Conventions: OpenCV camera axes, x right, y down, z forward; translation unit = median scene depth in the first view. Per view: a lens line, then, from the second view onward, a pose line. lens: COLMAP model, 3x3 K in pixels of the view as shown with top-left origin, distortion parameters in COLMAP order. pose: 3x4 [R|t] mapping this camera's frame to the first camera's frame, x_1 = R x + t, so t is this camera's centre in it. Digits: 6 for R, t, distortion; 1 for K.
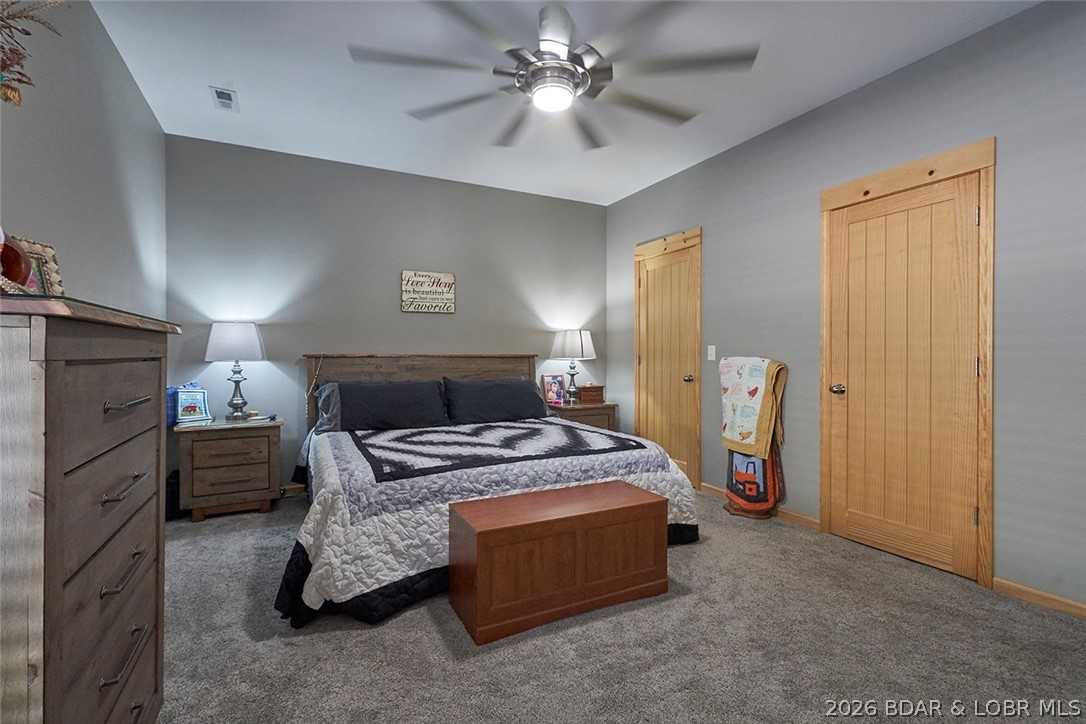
lens RADIAL K [[498.3, 0, 541.5], [0, 498.3, 355.8], [0, 0, 1]] dist [0.002072, 0.000207]
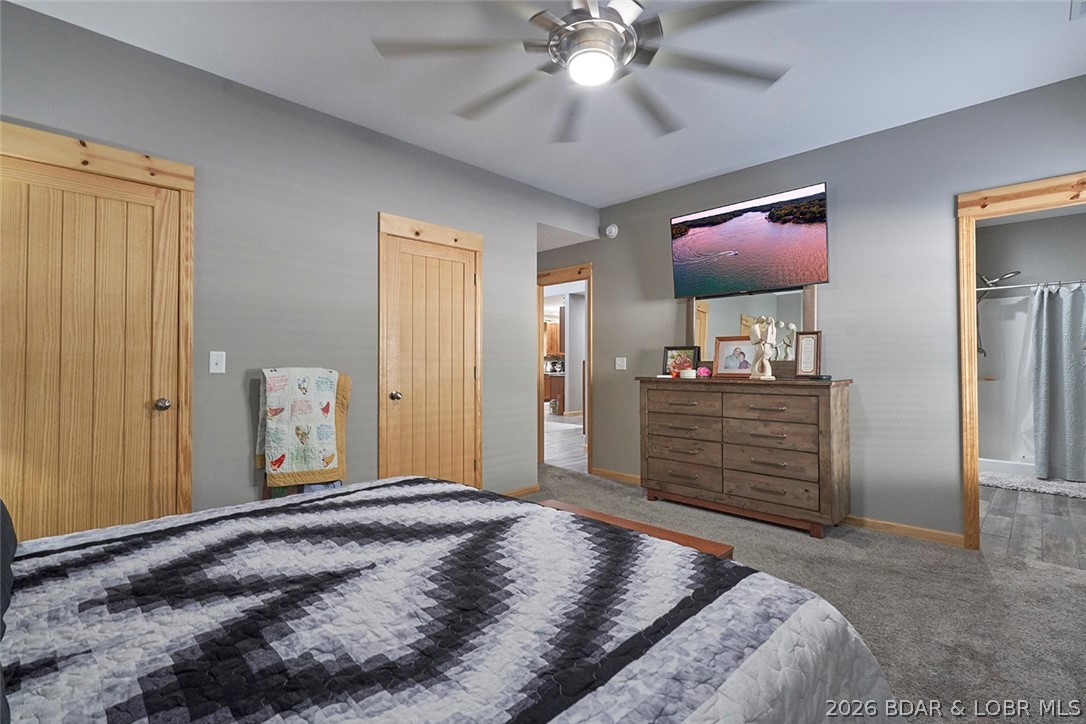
lens RADIAL K [[498.3, 0, 542.4], [0, 498.3, 360.8], [0, 0, 1]] dist [0.002072, 0.000207]
pose [[-0.310093, 0.016523, 0.950563, -0.481872], [0.007302, 0.999861, -0.014998, 0.006365], [-0.950678, 0.002291, -0.310170, 0.863457]]
